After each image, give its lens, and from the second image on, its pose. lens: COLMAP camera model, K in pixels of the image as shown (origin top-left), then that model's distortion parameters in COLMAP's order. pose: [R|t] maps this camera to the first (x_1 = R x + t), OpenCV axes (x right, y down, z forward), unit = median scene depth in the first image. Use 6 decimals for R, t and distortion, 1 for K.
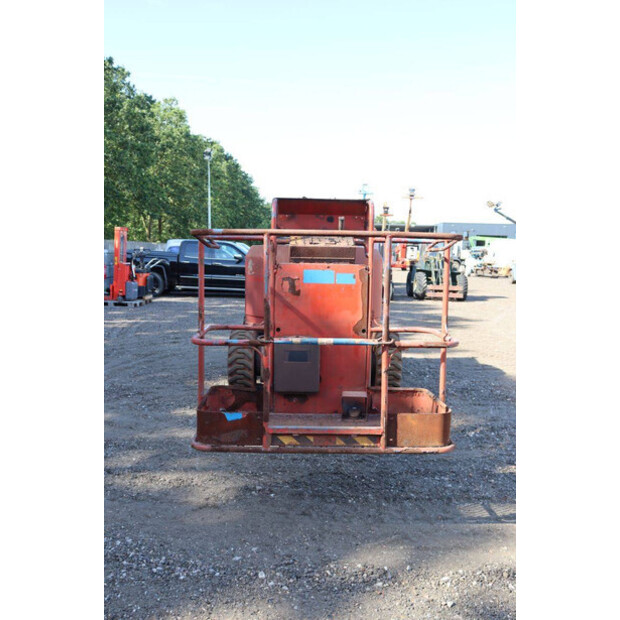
lens RADIAL K [[624.4, 0, 310.0], [0, 624.4, 310.0], [0, 0, 1]] dist [-0.052303, 0.022476]
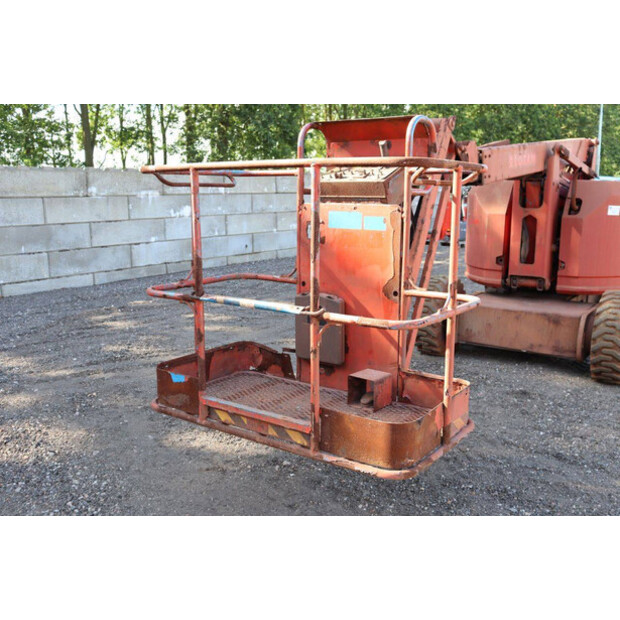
lens RADIAL K [[624.4, 0, 310.0], [0, 624.4, 310.0], [0, 0, 1]] dist [-0.052303, 0.022476]
pose [[0.792241, 0.095718, -0.602654, 0.462025], [-0.036404, 0.993275, 0.109903, -0.026083], [0.609121, -0.065131, 0.790398, 0.345907]]
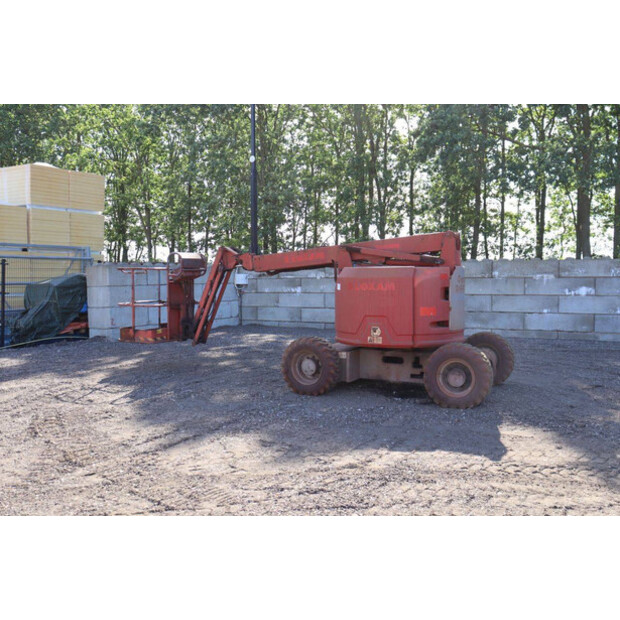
lens RADIAL K [[607.3, 0, 310.0], [0, 607.3, 310.0], [0, 0, 1]] dist [-0.050597, 0.000163]
pose [[-0.504343, 0.032296, -0.862899, 1.905846], [-0.080259, 0.993221, 0.084083, -0.197666], [0.859765, 0.111662, -0.498332, 2.681660]]
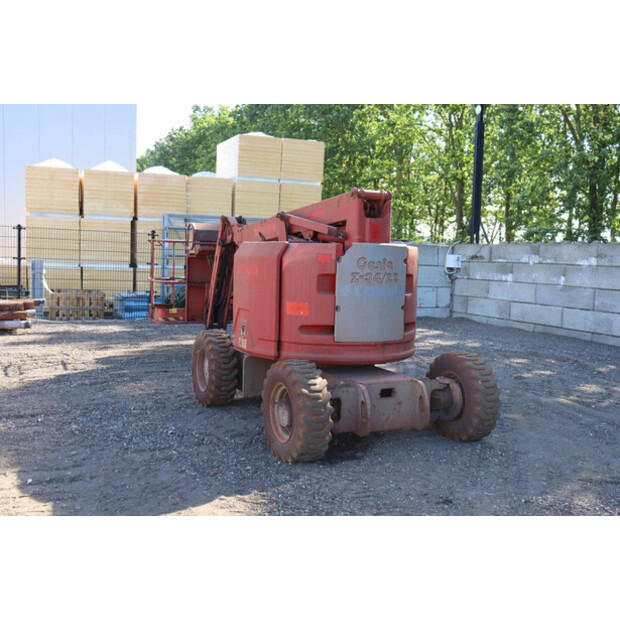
lens RADIAL K [[673.2, 0, 310.0], [0, 673.2, 310.0], [0, 0, 1]] dist [-0.041446, 0.025985]
pose [[-0.910384, -0.010485, -0.413631, 0.703329], [-0.082649, 0.984140, 0.156961, -0.281173], [0.405426, 0.177081, -0.896812, 3.306329]]
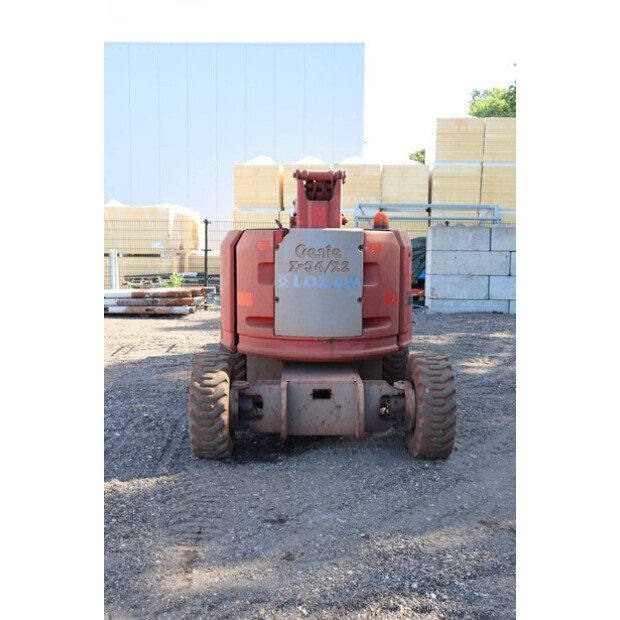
lens RADIAL K [[673.2, 0, 310.0], [0, 673.2, 310.0], [0, 0, 1]] dist [-0.041446, 0.025985]
pose [[-0.999543, -0.028402, 0.010392, 0.023303], [-0.025823, 0.980347, 0.195585, -0.305309], [-0.015742, 0.195227, -0.980632, 3.353675]]
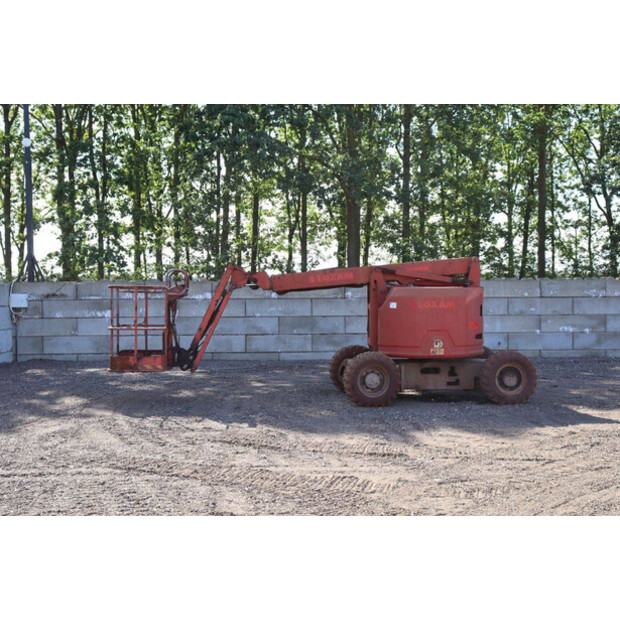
lens RADIAL K [[843.5, 0, 293.5], [0, 843.5, 310.3], [0, 0, 1]] dist [0.060338, 0.074833]
pose [[0.028337, -0.003051, -0.999594, 3.106521], [-0.083588, 0.996486, -0.005411, -0.053197], [0.996097, 0.083707, 0.027983, 1.363530]]
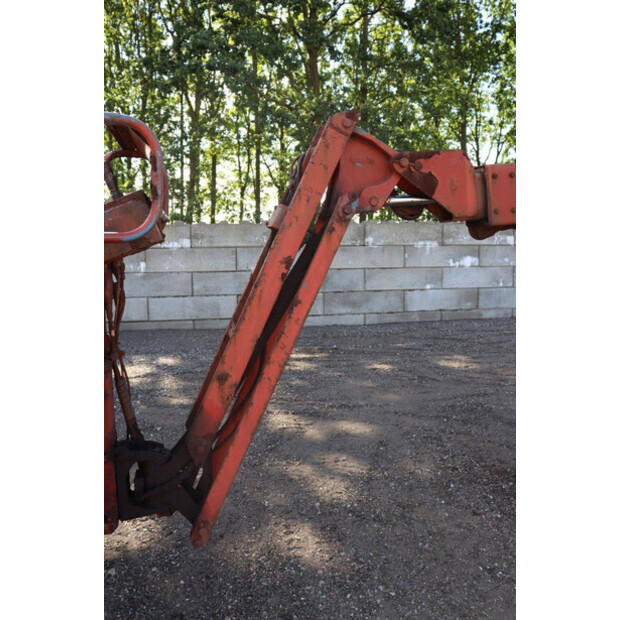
lens RADIAL K [[524.9, 0, 310.0], [0, 524.9, 310.0], [0, 0, 1]] dist [-0.158389, 0.002505]
pose [[0.189352, 0.104451, -0.976338, 0.504016], [-0.075170, 0.992950, 0.091650, -0.082557], [0.979028, 0.056038, 0.195868, 1.106831]]
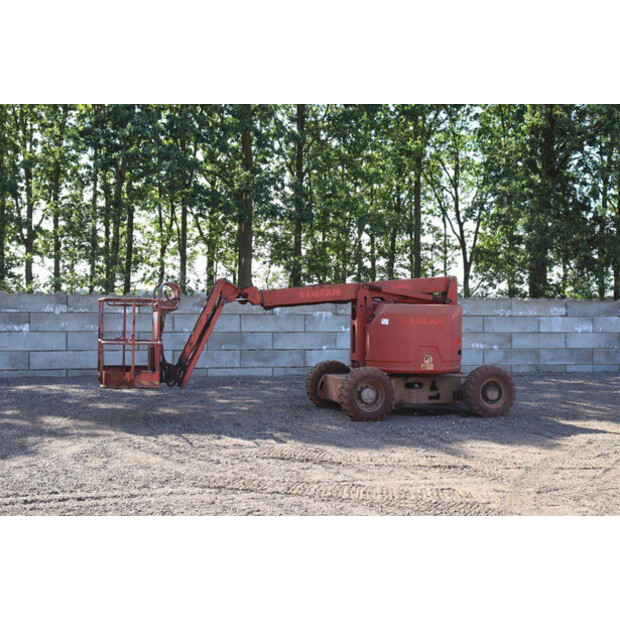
lens RADIAL K [[843.5, 0, 293.5], [0, 843.5, 310.3], [0, 0, 1]] dist [0.060338, 0.074833]
pose [[0.230569, -0.021015, -0.972829, 3.034983], [-0.089641, 0.995057, -0.042740, 0.002085], [0.968918, 0.097059, 0.227545, 0.785851]]
